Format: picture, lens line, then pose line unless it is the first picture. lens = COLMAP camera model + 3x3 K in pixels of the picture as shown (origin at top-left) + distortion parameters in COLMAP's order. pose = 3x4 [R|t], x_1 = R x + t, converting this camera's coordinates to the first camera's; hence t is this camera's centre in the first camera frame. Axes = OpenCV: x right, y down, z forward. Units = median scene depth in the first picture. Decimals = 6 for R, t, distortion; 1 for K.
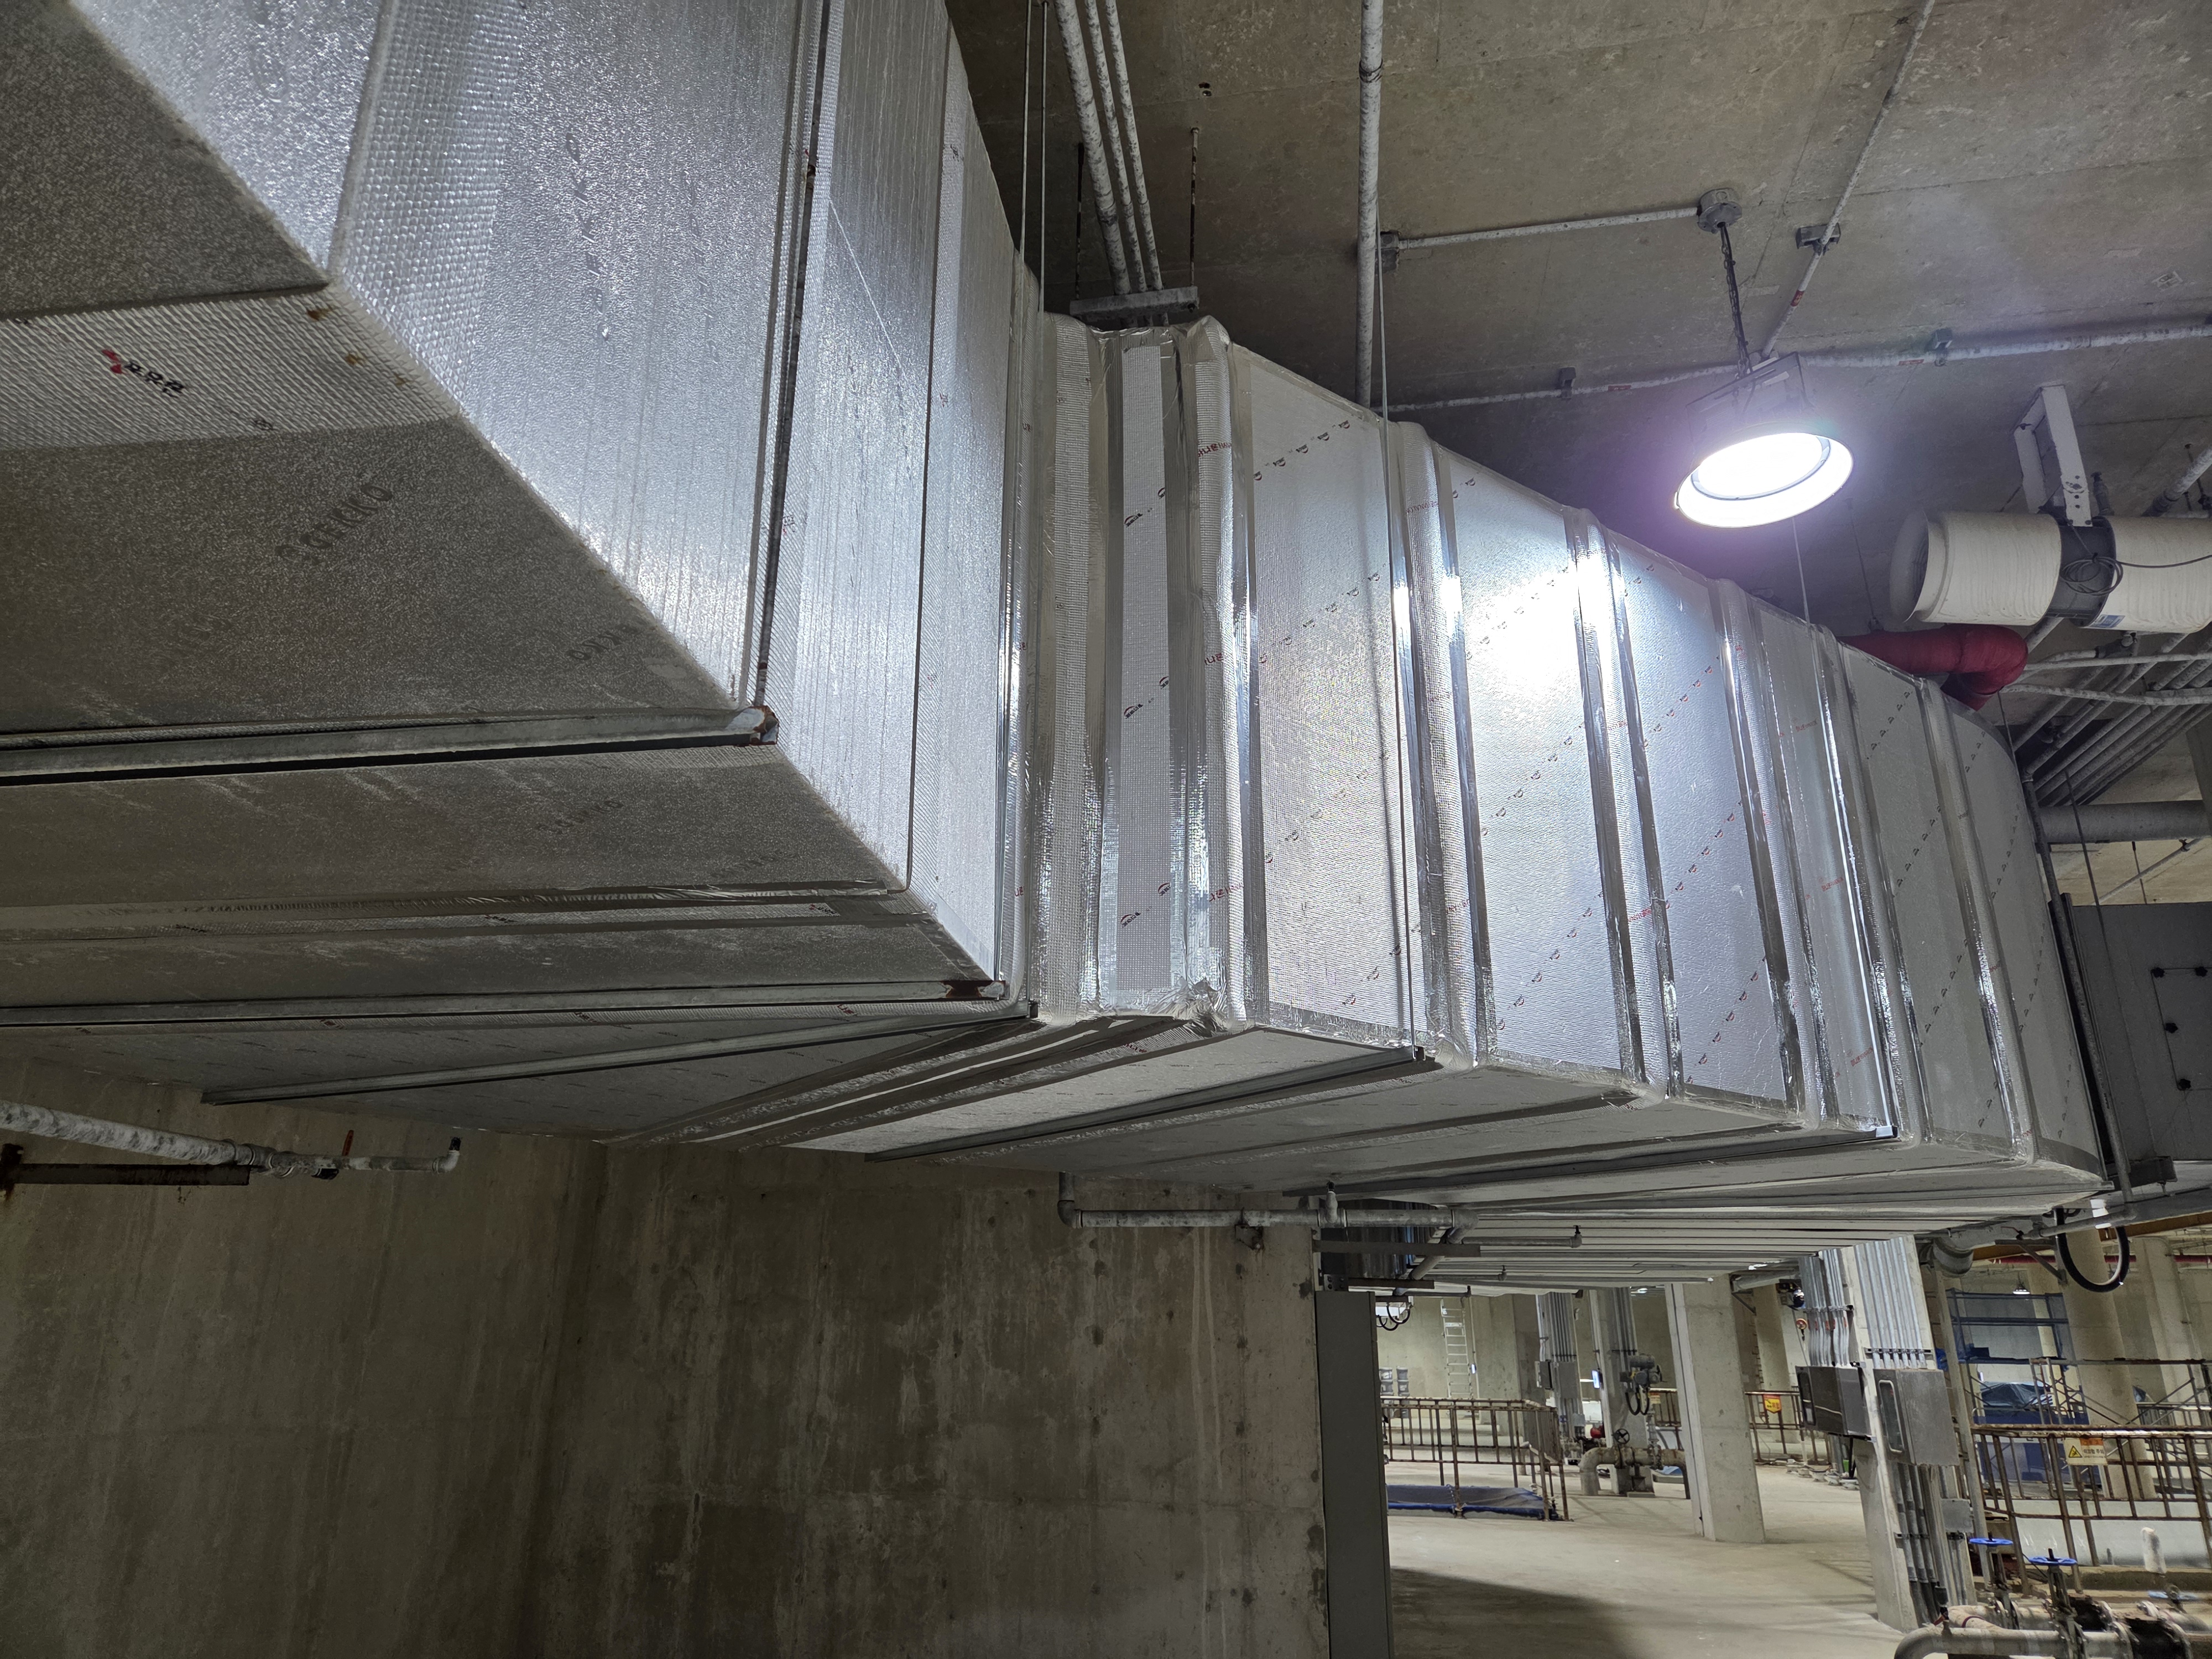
lens RADIAL K [[1487.8, 0, 1103.4], [0, 1487.8, 809.8], [0, 0, 1]] dist [0.093477, -0.082091]
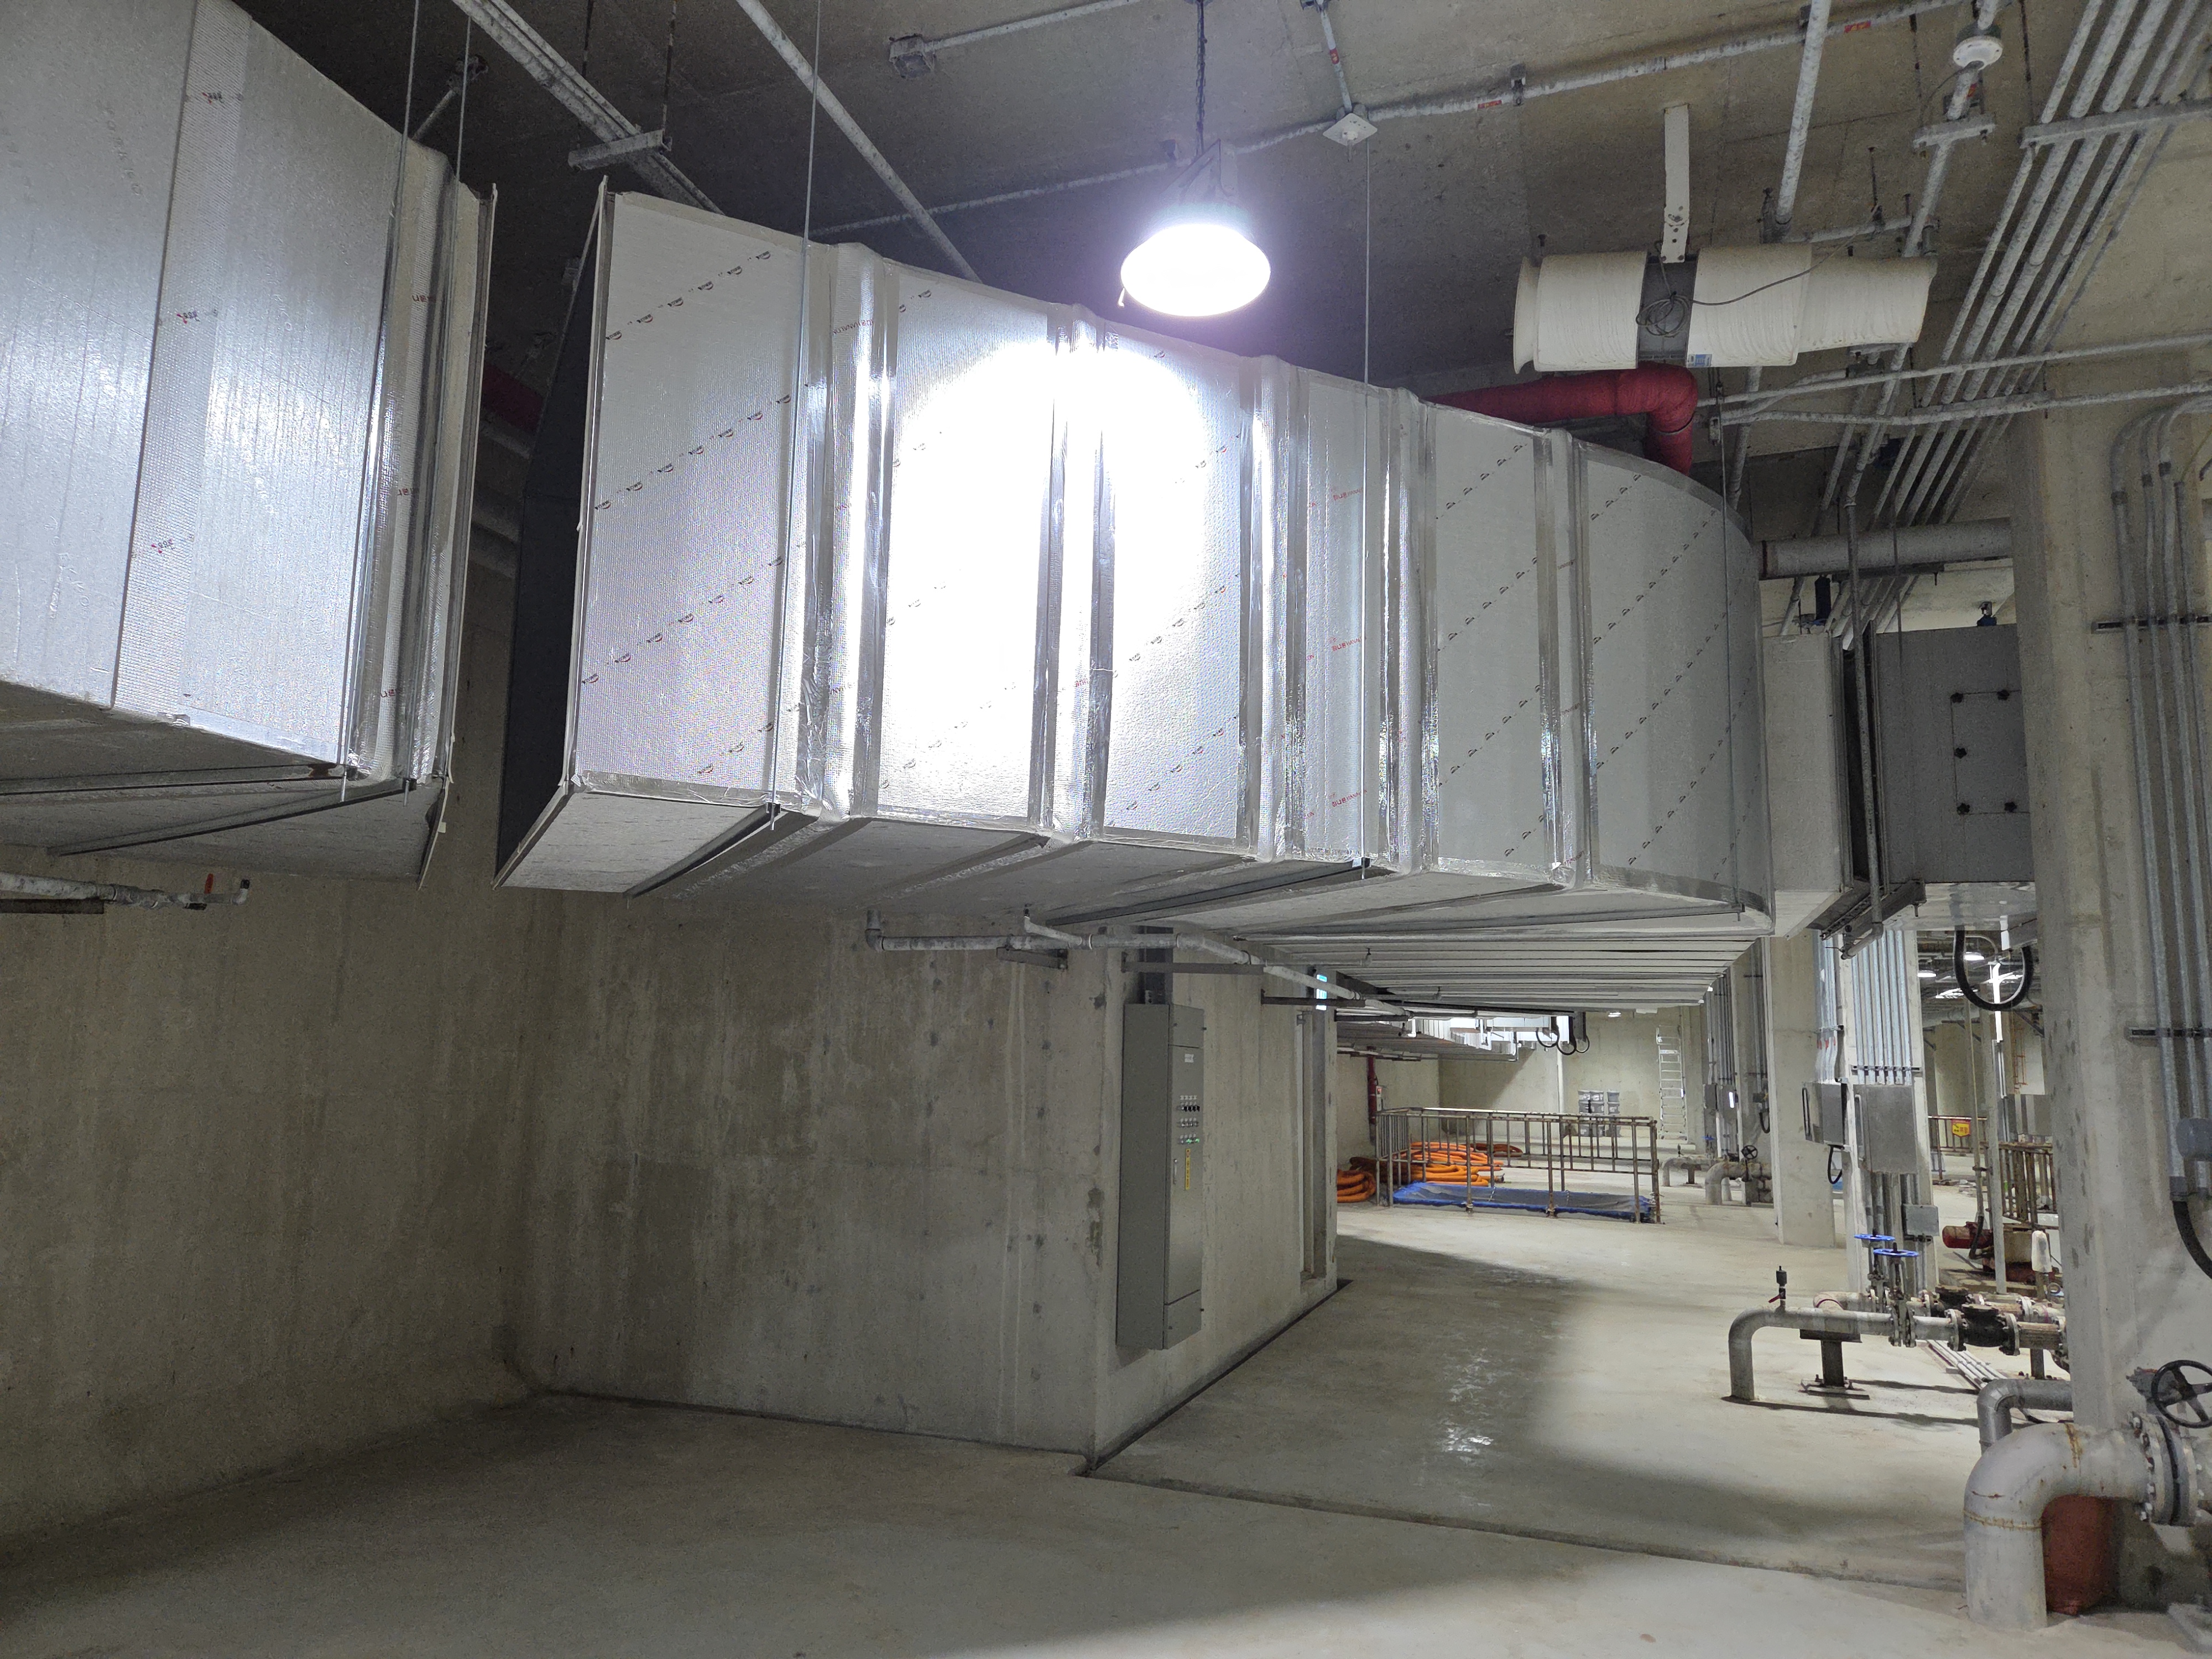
lens RADIAL K [[1486.3, 0, 1090.2], [0, 1486.3, 850.9], [0, 0, 1]] dist [0.096497, -0.084817]
pose [[0.981067, -0.012657, -0.193252, 0.351373], [0.050475, 0.980086, 0.192052, -0.014554], [0.186973, -0.198171, 0.962169, -0.078307]]
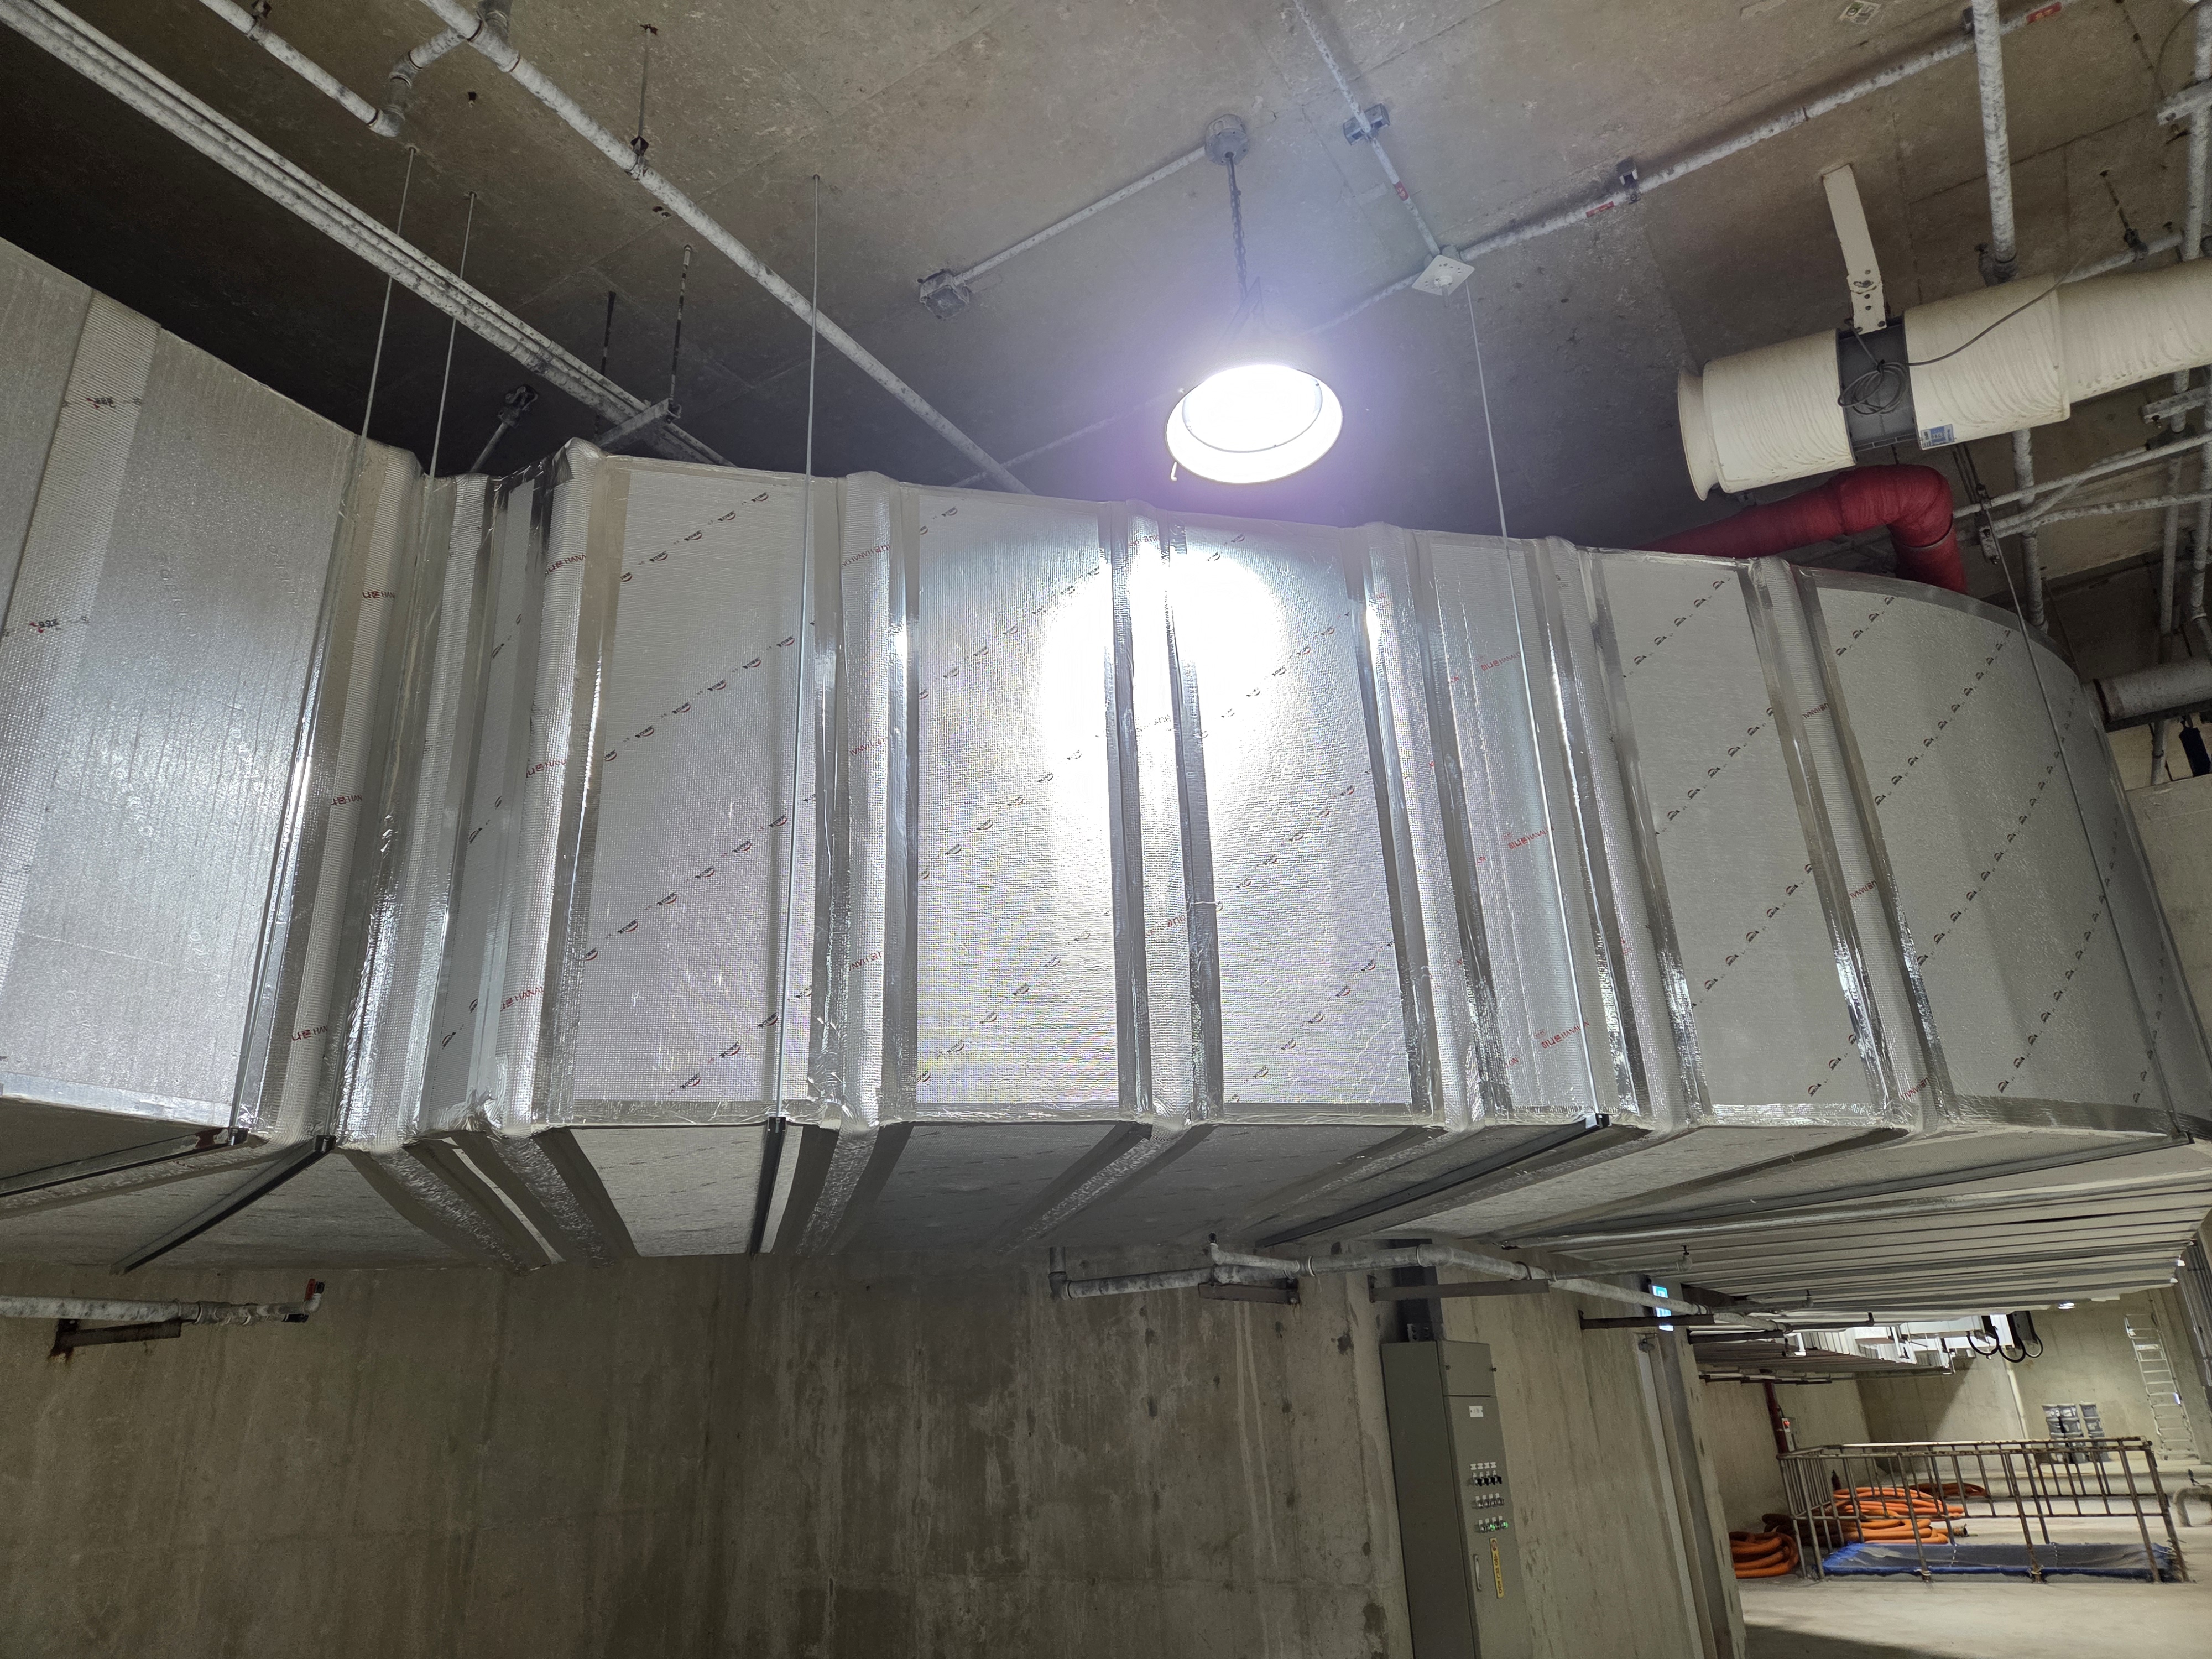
lens RADIAL K [[1485.7, 0, 1105.9], [0, 1485.7, 817.4], [0, 0, 1]] dist [0.094207, -0.082770]
pose [[0.917368, -0.192793, -0.348235, 0.386941], [0.181663, 0.981232, -0.064676, 0.033967], [0.354168, -0.003930, 0.935174, 0.082697]]
